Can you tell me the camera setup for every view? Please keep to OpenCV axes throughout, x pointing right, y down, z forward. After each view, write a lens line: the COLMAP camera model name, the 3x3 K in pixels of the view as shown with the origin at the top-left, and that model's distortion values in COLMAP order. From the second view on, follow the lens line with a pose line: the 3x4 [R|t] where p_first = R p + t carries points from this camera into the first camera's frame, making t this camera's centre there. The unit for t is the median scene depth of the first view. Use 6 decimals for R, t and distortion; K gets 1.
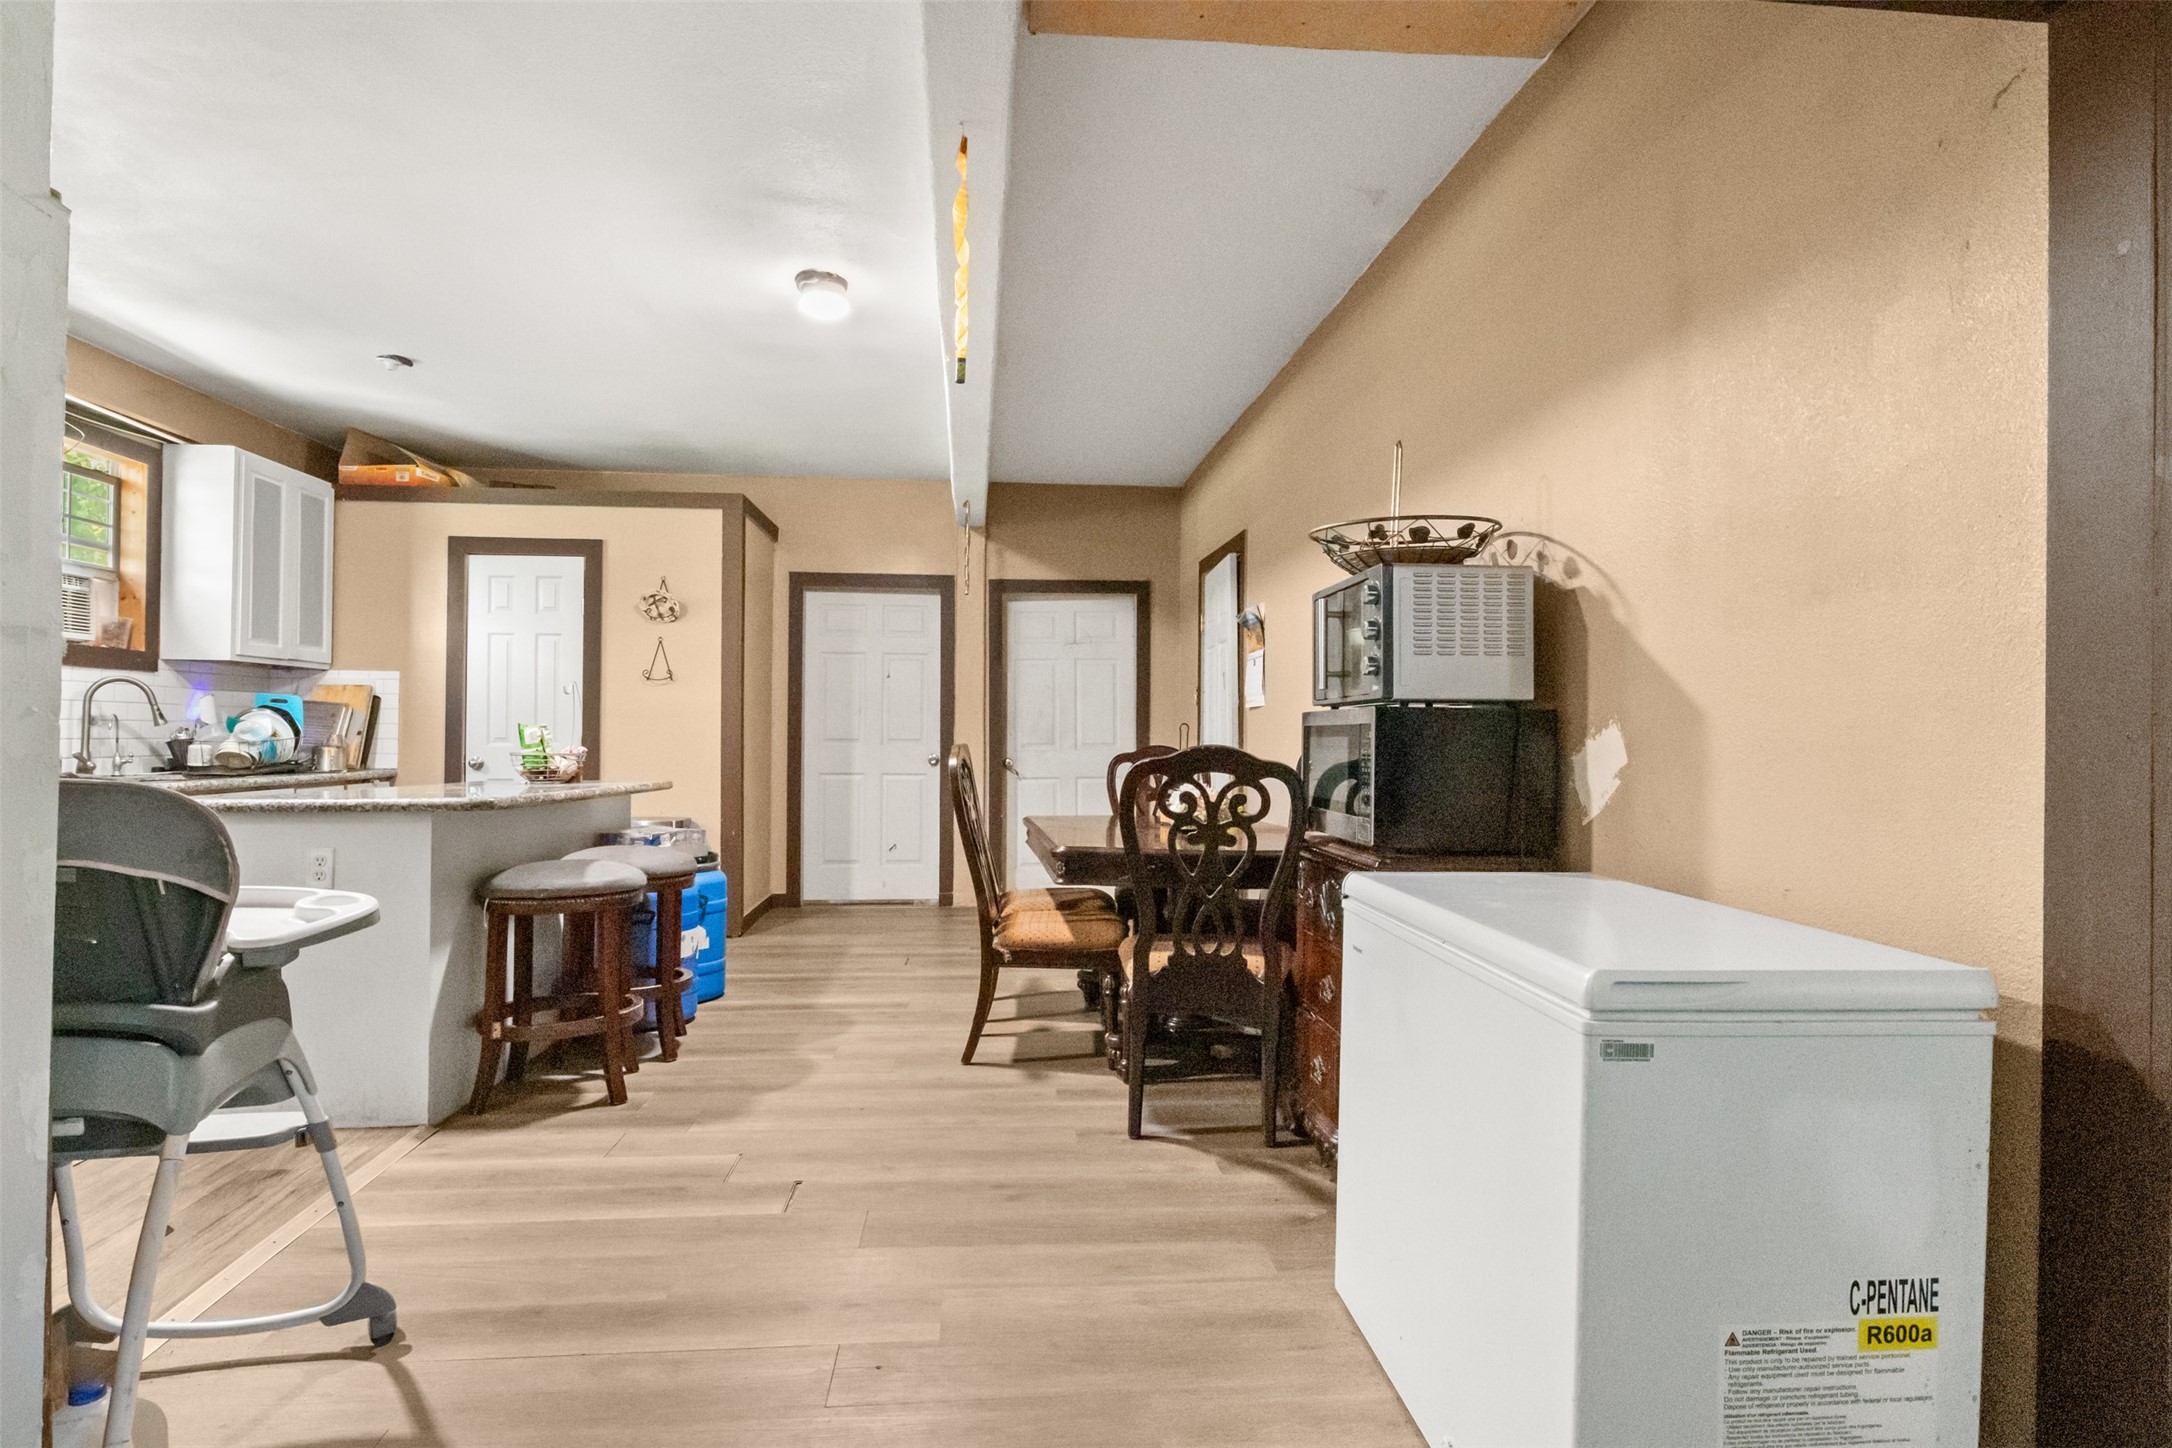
lens RADIAL K [[1123.9, 0, 1084.3], [0, 1123.9, 724.3], [0, 0, 1]] dist [-0.006407, 0.003077]
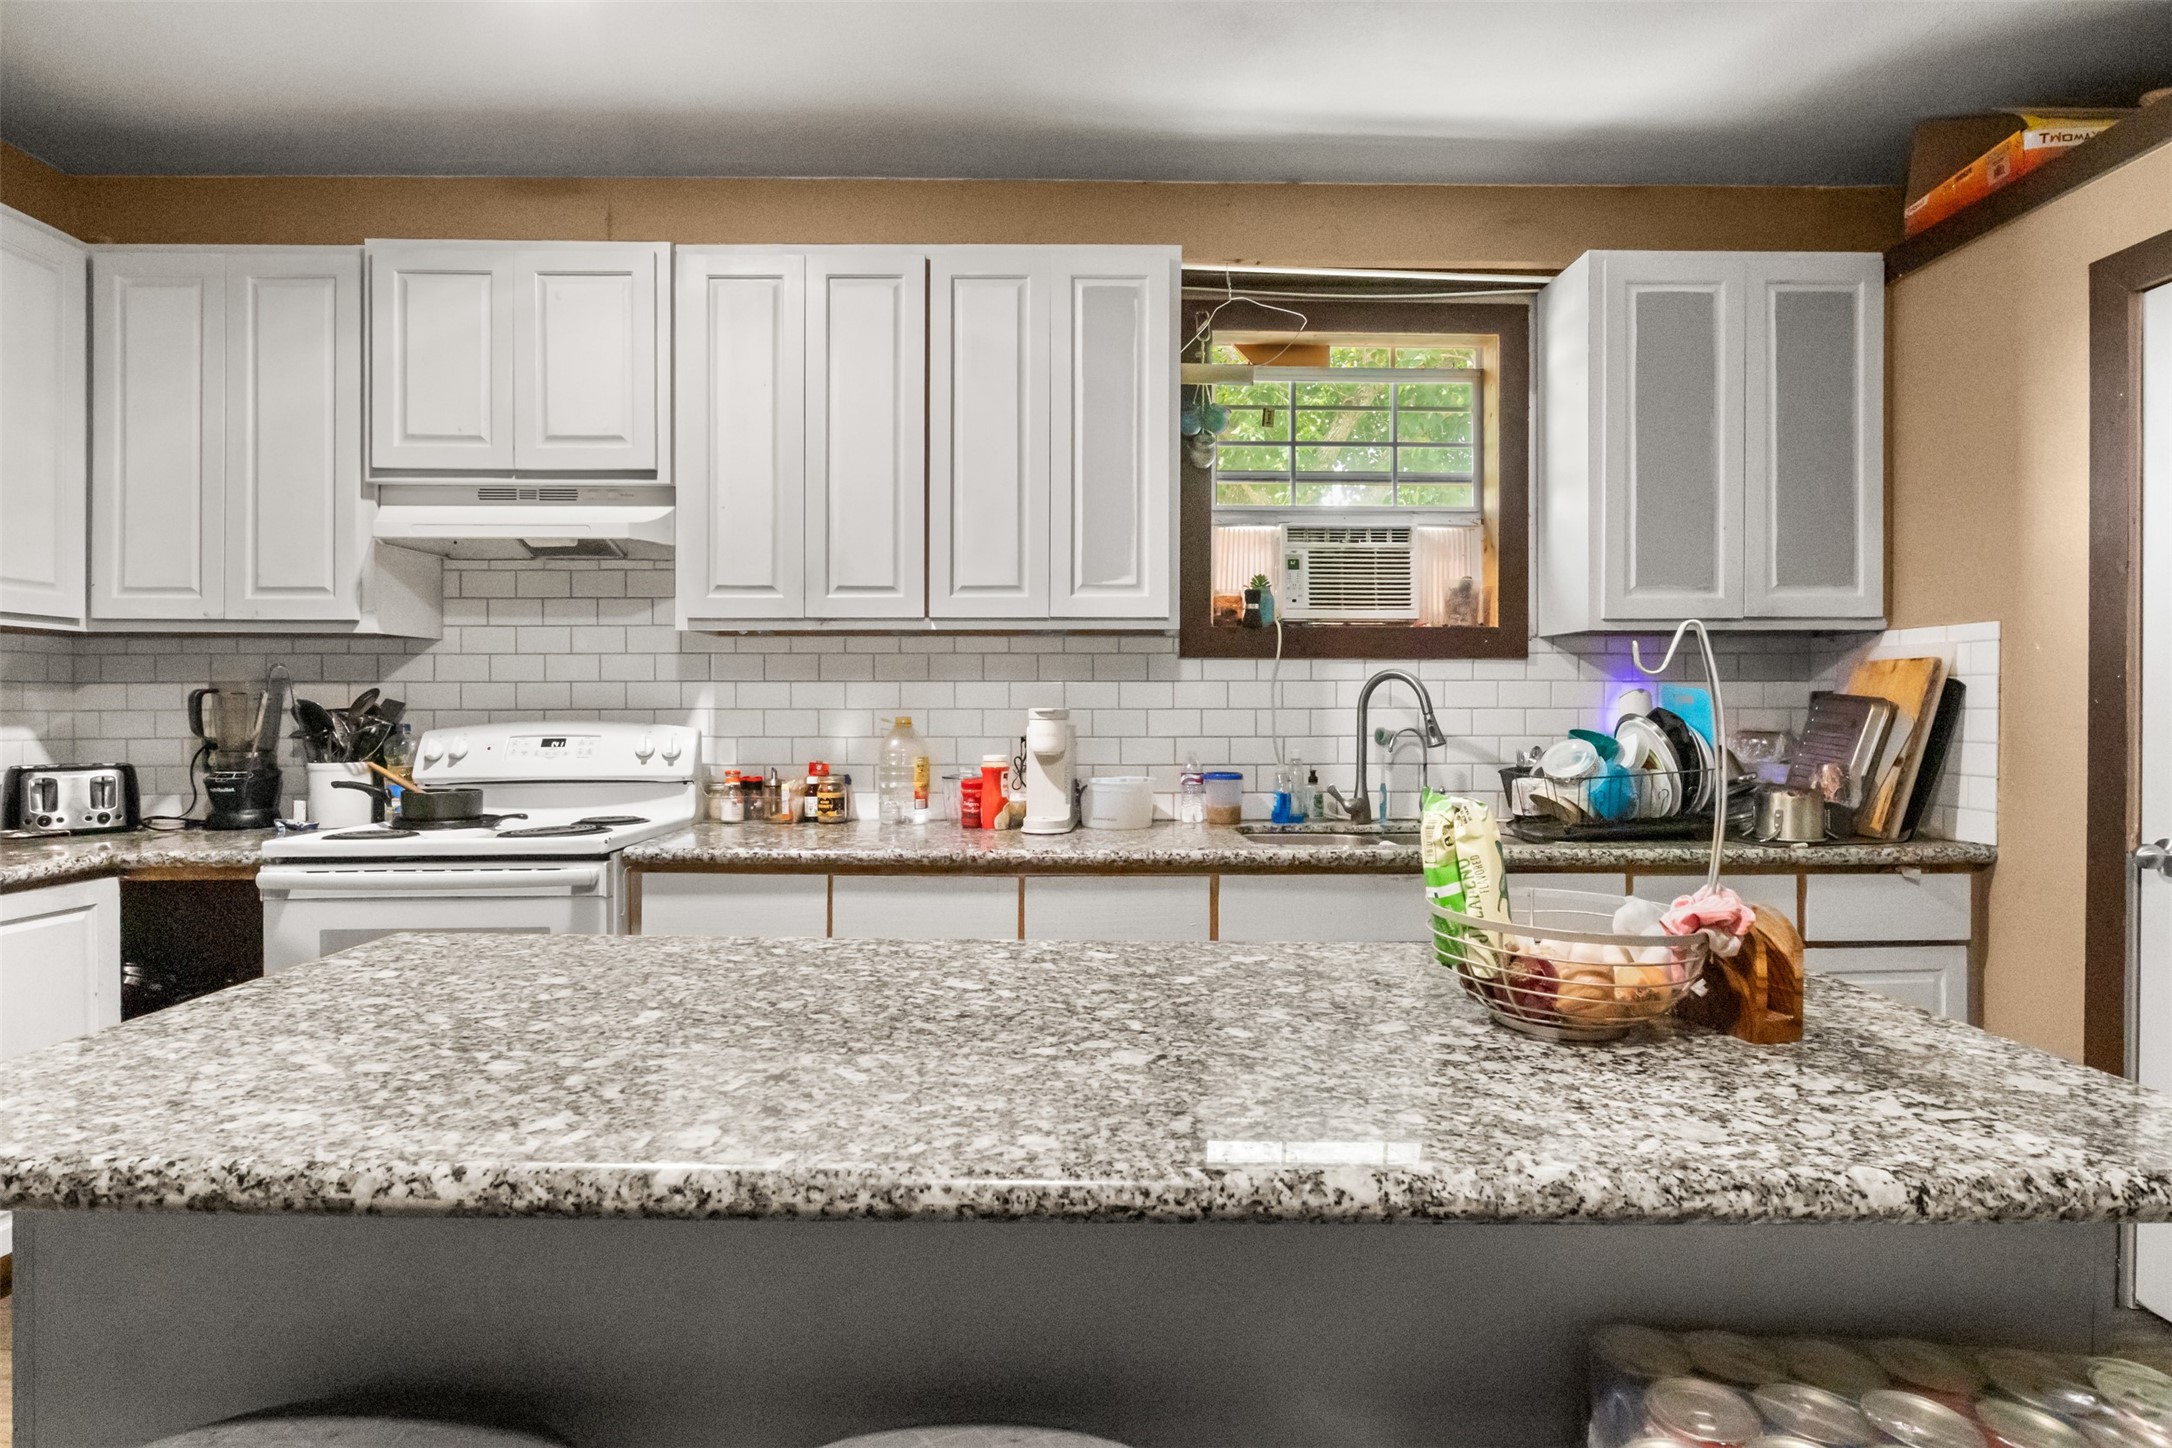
lens RADIAL K [[1123.9, 0, 1090.3], [0, 1123.9, 713.0], [0, 0, 1]] dist [-0.006407, 0.003077]
pose [[-0.068124, -0.000764, -0.997677, -0.182565], [0.011085, 0.999937, -0.001523, -0.017749], [0.997615, -0.011163, -0.068112, 0.805630]]
